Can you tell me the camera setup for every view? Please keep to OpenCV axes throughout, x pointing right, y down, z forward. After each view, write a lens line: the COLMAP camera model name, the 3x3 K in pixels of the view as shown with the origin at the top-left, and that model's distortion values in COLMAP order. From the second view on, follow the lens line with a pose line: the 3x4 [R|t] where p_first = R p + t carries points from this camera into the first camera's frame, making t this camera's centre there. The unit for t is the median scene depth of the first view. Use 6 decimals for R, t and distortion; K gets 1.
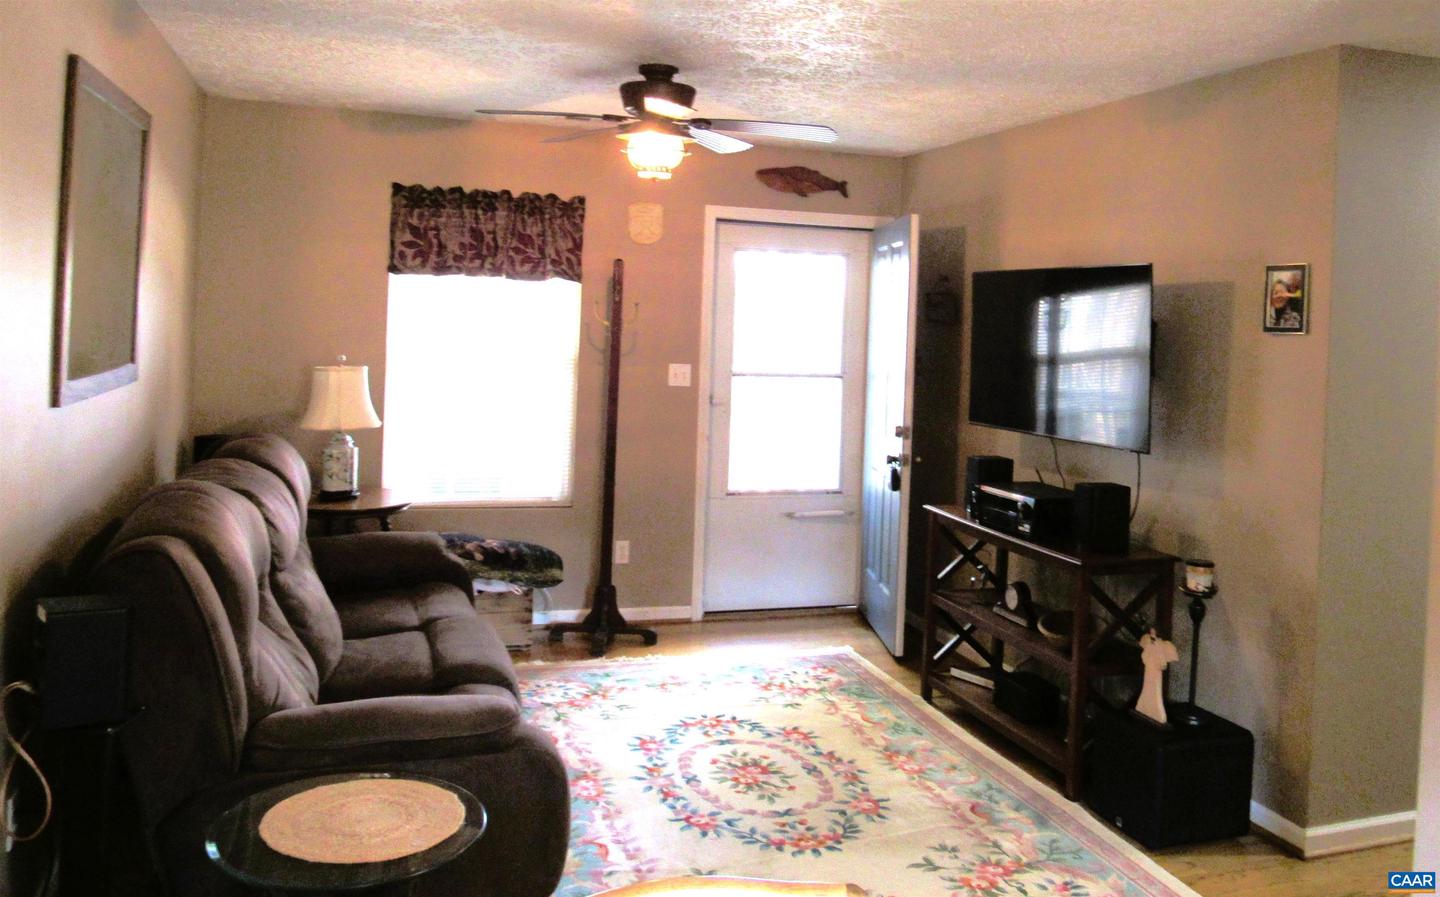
lens RADIAL K [[1096.1, 0, 720.1], [0, 1096.1, 352.8], [0, 0, 1]] dist [-0.047384, 0.002722]
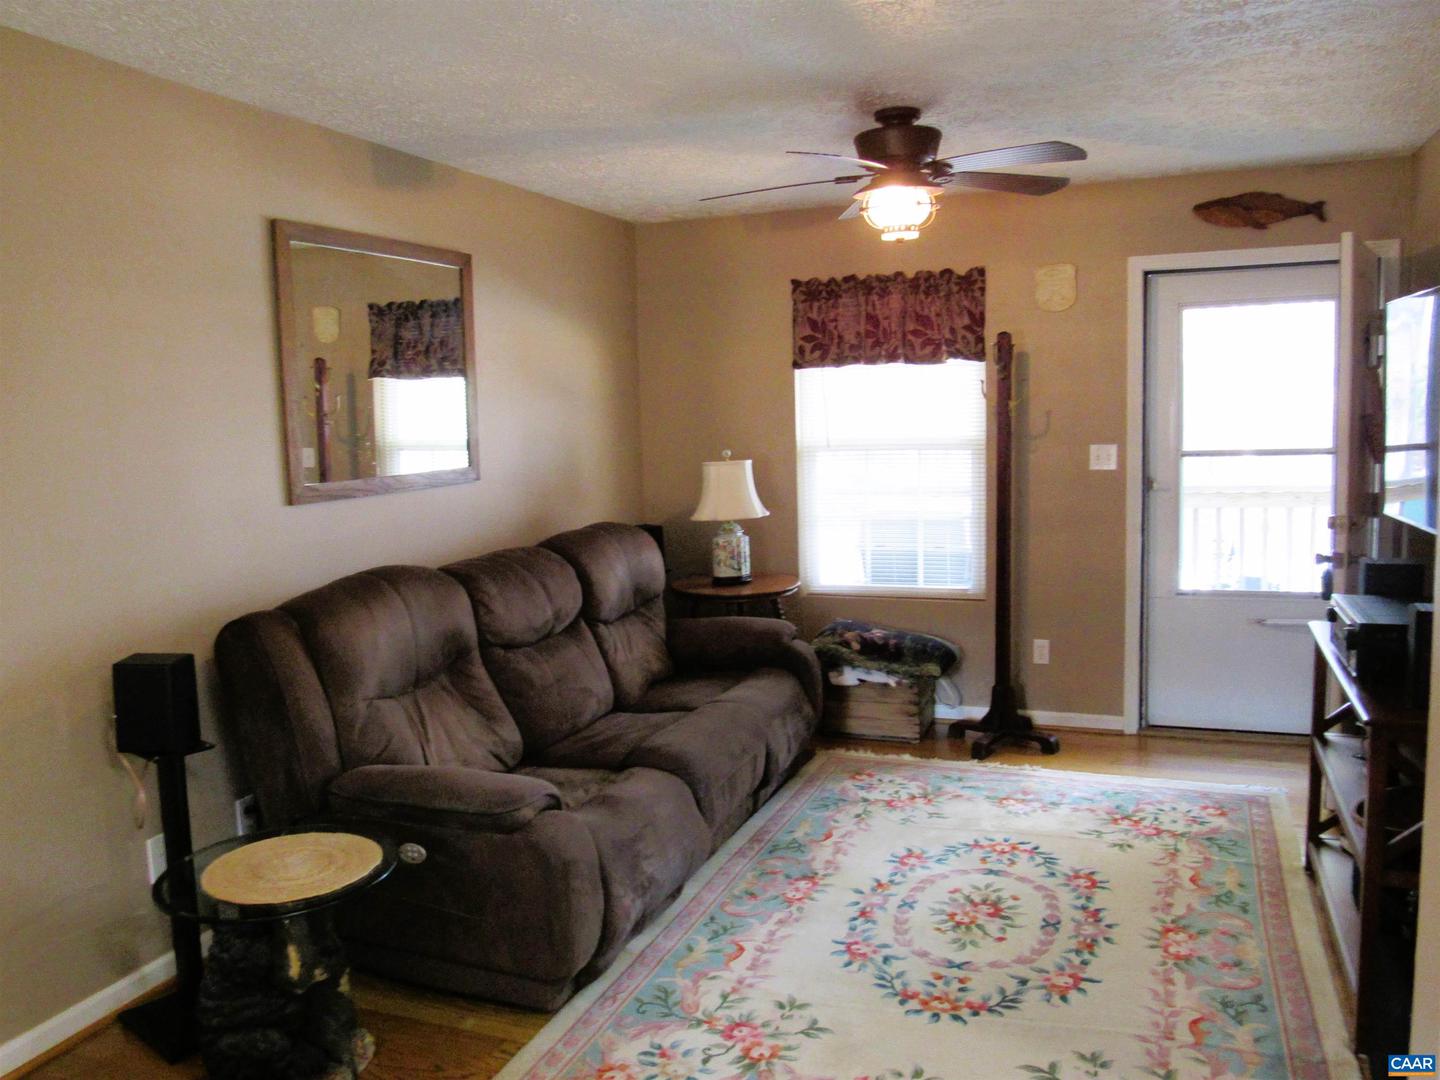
lens RADIAL K [[1052.6, 0, 720.0], [0, 1052.6, 540.0], [0, 0, 1]] dist [-0.062440, 0.044052]
pose [[0.794932, 0.012792, -0.606564, 0.247487], [0.044095, 0.995915, 0.078792, 0.007341], [0.605094, -0.089380, 0.791121, 0.156818]]
